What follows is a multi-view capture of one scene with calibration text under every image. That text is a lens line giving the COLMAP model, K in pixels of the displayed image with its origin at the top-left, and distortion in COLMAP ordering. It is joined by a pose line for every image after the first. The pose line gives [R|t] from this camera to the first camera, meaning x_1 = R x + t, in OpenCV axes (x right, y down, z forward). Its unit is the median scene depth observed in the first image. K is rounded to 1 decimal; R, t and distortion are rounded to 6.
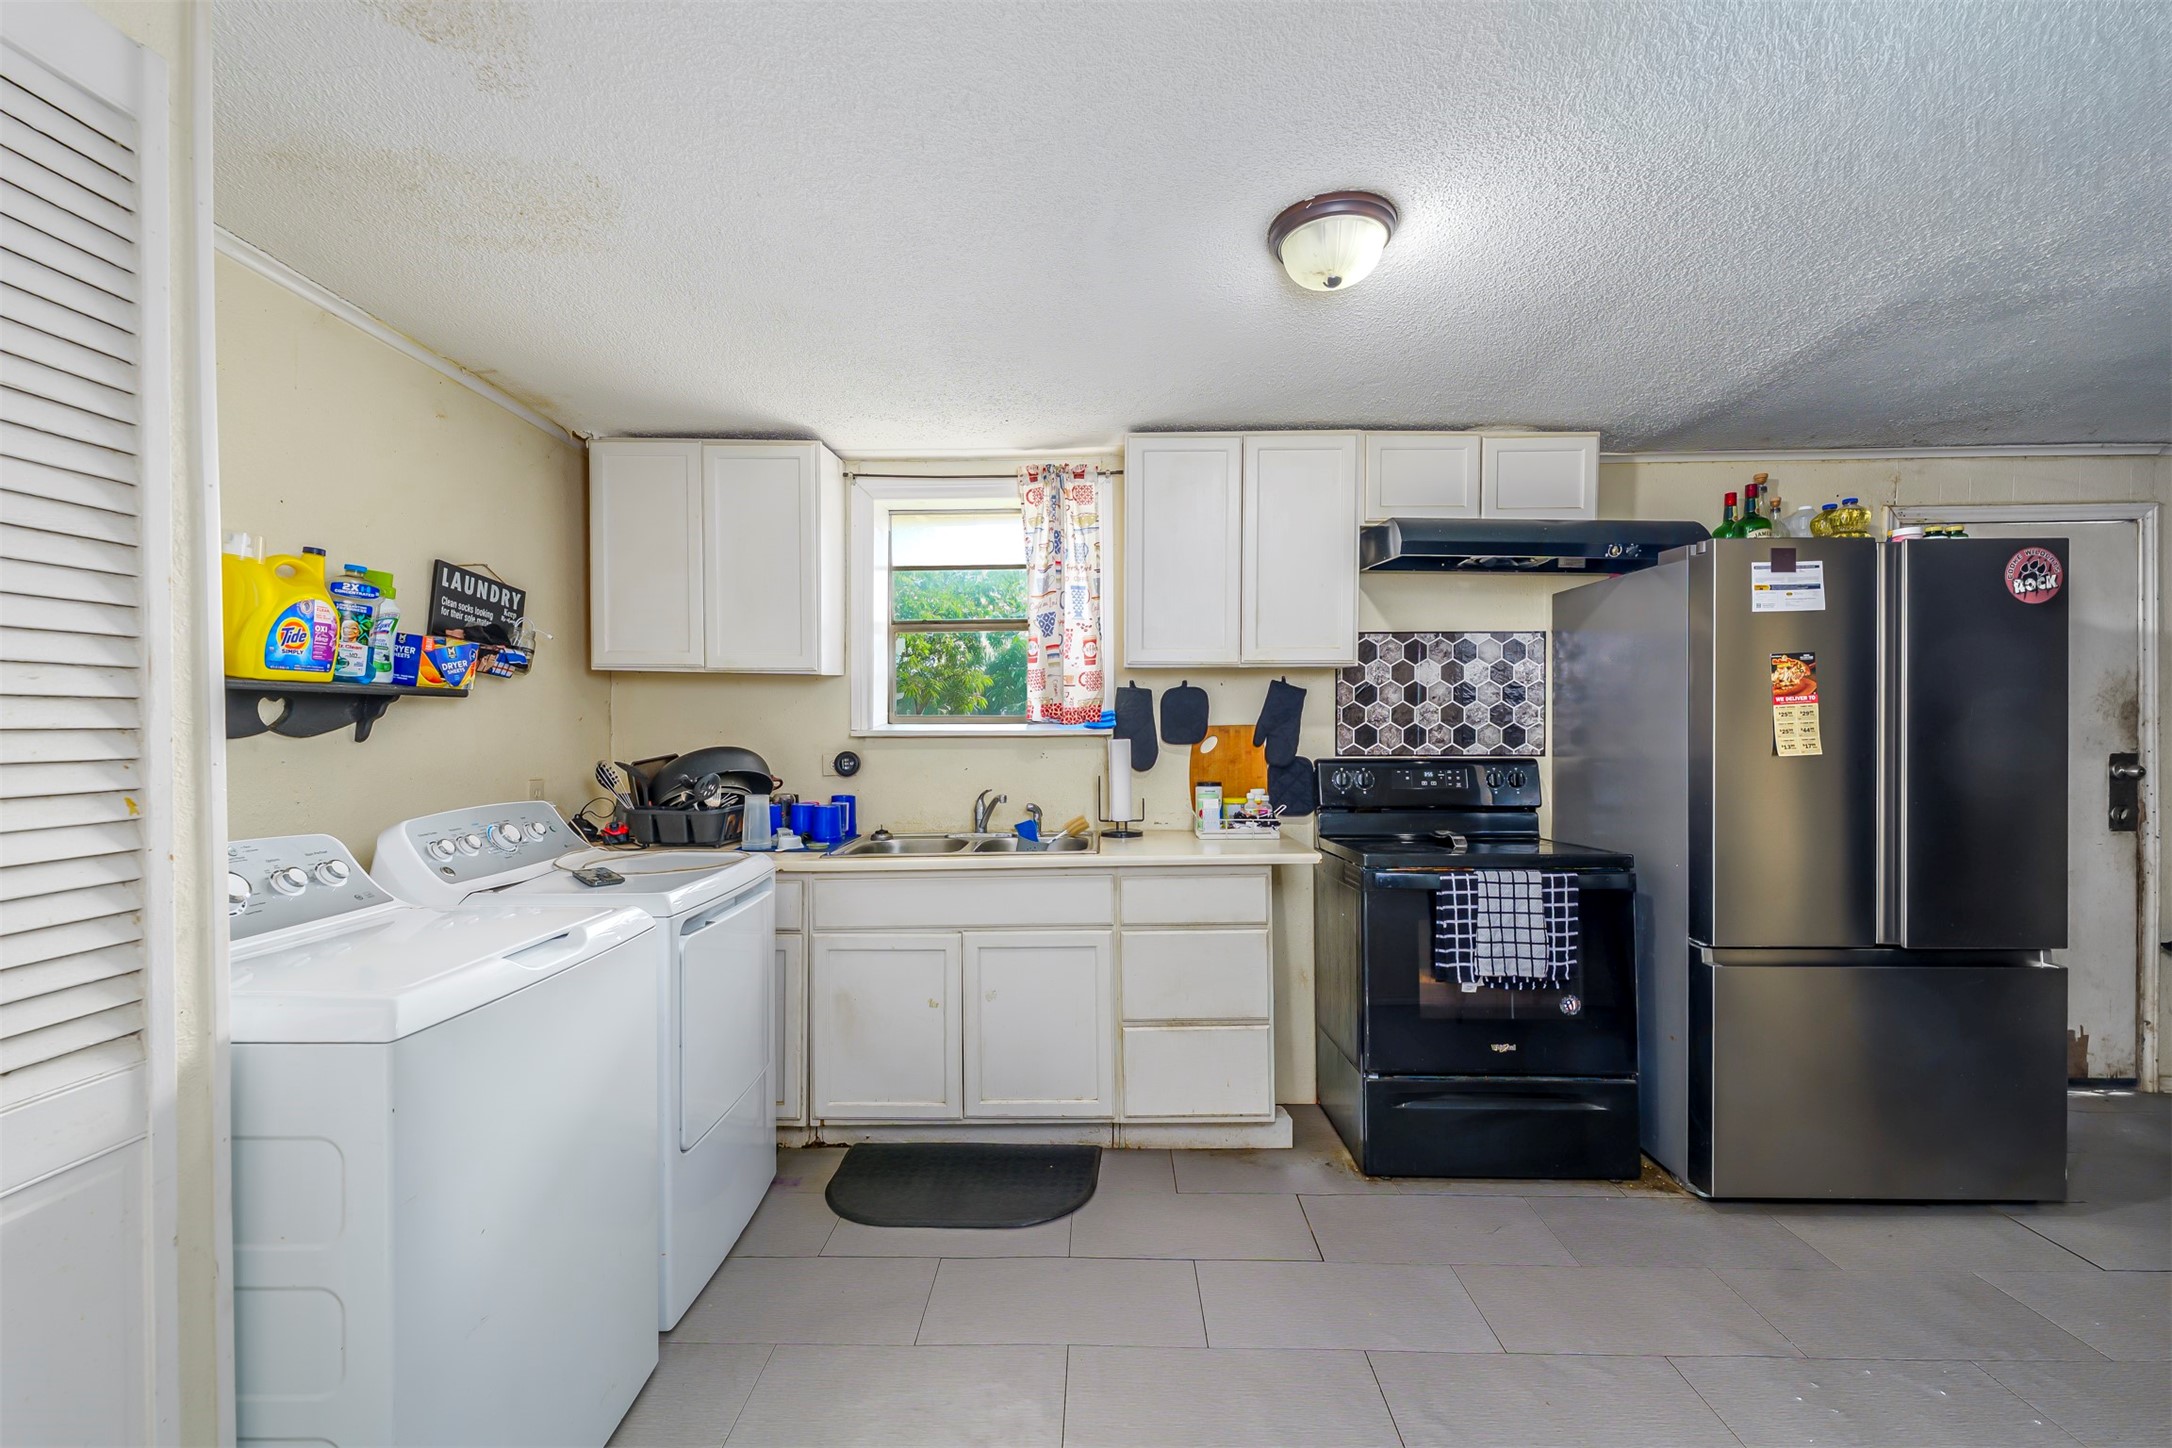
lens RADIAL K [[901.4, 0, 1080.7], [0, 901.4, 728.0], [0, 0, 1]] dist [-0.001191, -0.000056]
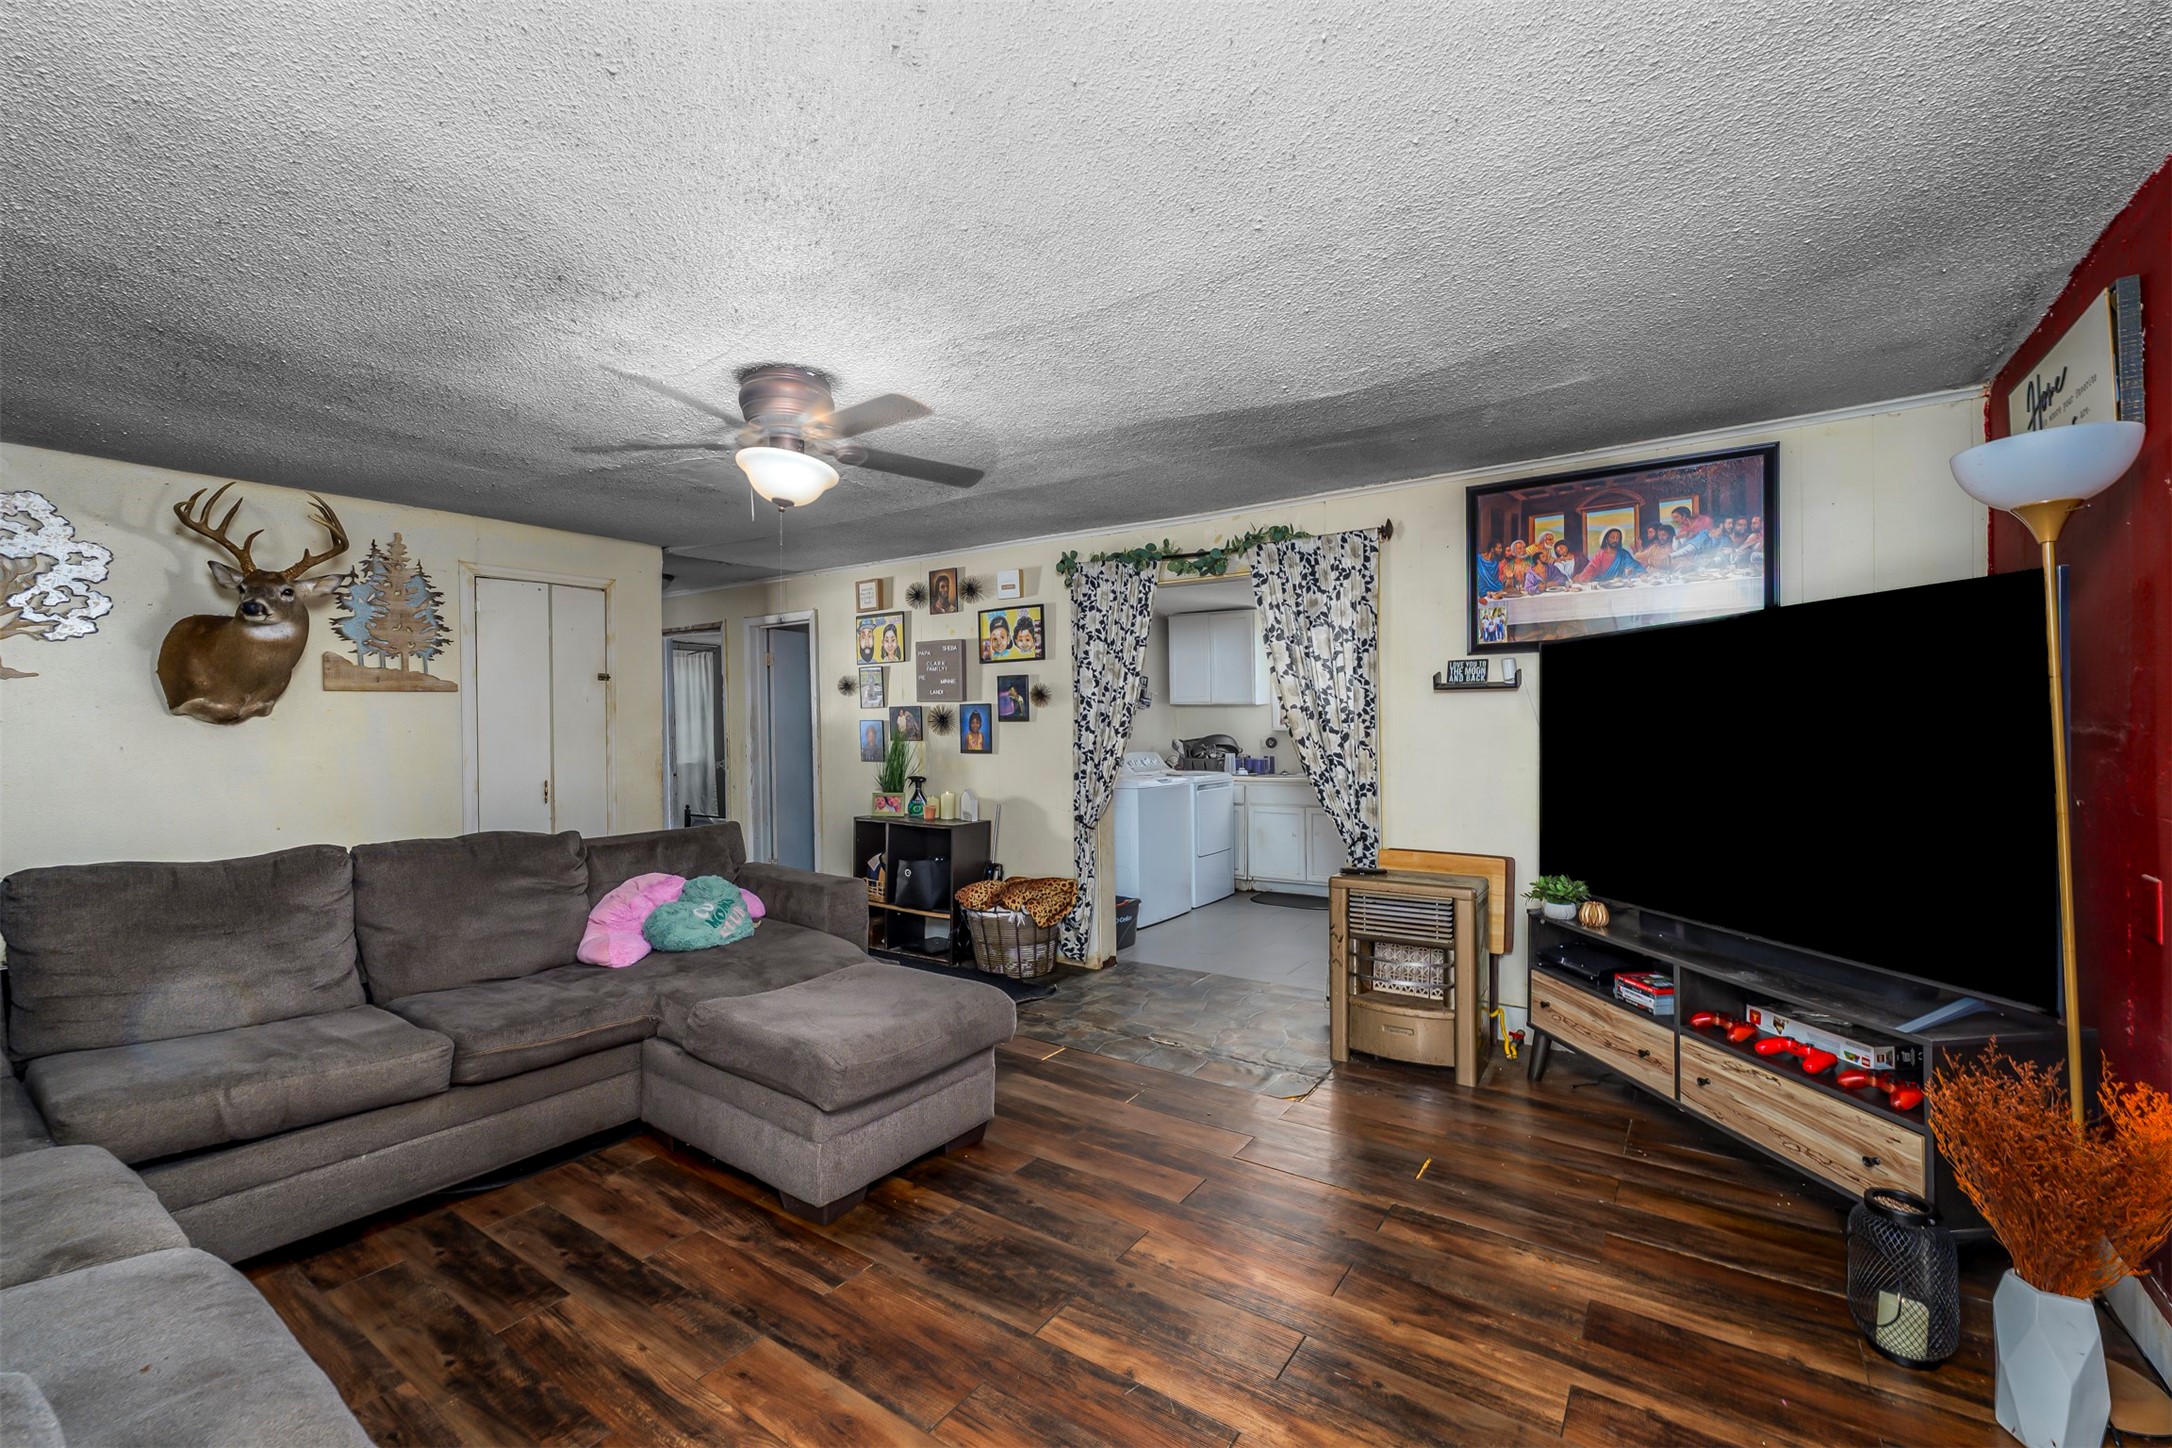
lens RADIAL K [[901.4, 0, 1064.8], [0, 901.4, 733.0], [0, 0, 1]] dist [-0.001191, -0.000056]
pose [[0.827891, -0.008192, -0.560829, 0.736602], [0.006352, 0.999966, -0.005229, 0.031626], [0.560852, 0.000767, 0.827915, -1.473398]]
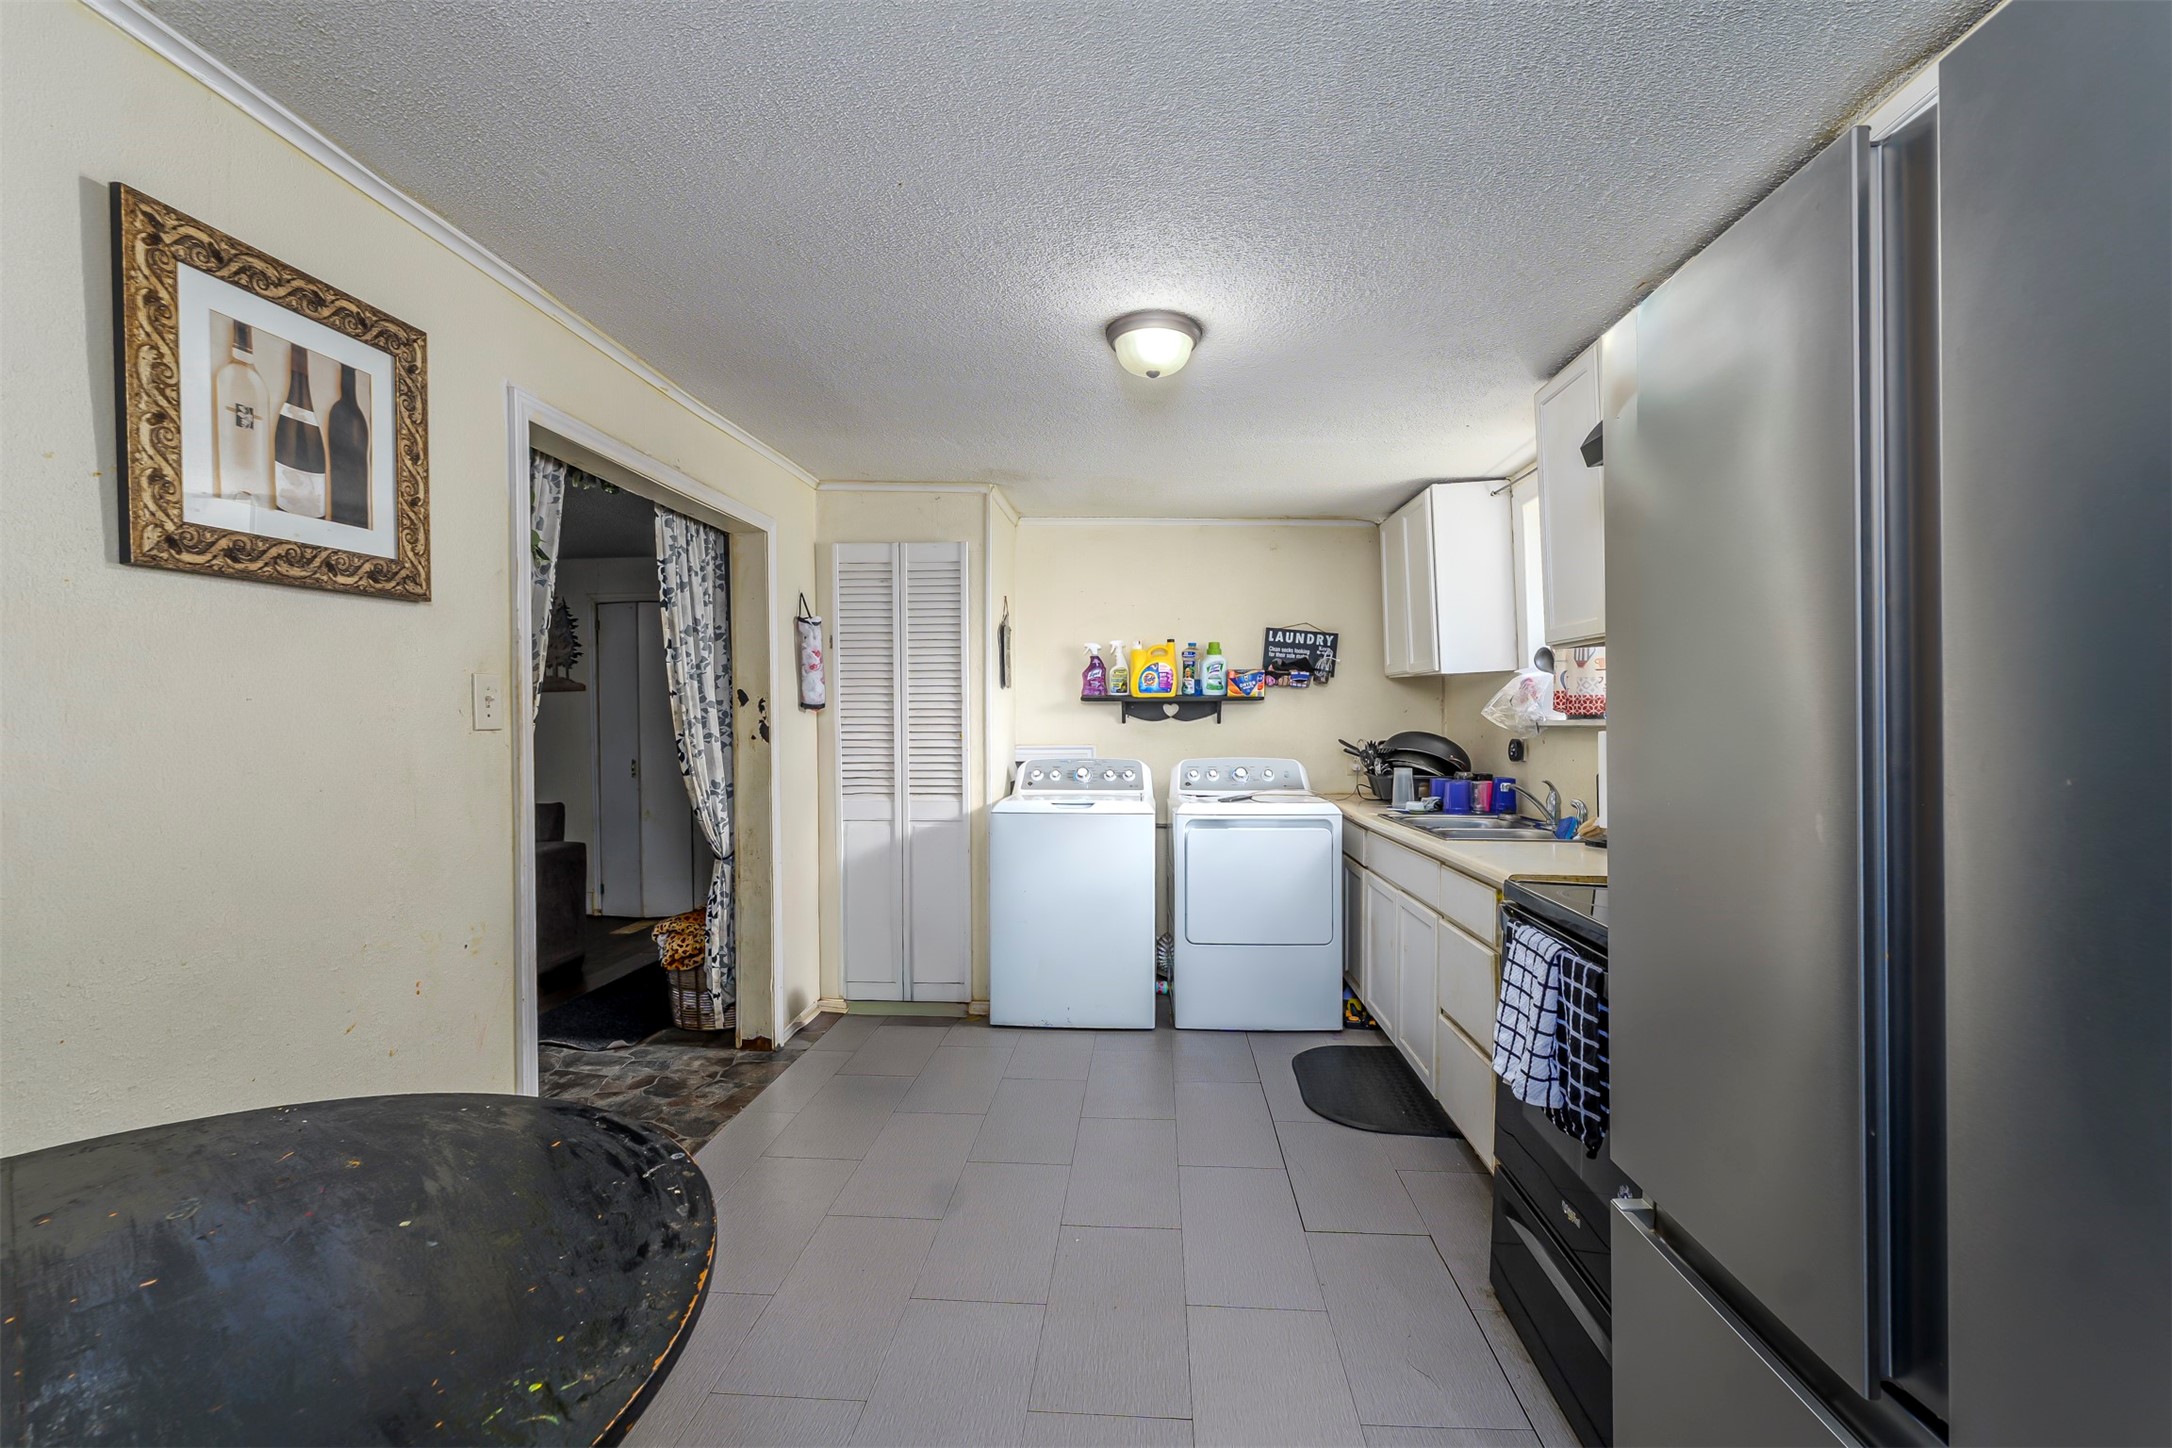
lens RADIAL K [[901.4, 0, 1098.8], [0, 901.4, 719.4], [0, 0, 1]] dist [-0.001191, -0.000056]
pose [[-0.033925, 0.003042, -0.999420, 1.105269], [-0.003577, 0.999989, 0.003165, 0.000124], [0.999418, 0.003682, -0.033914, 0.672736]]
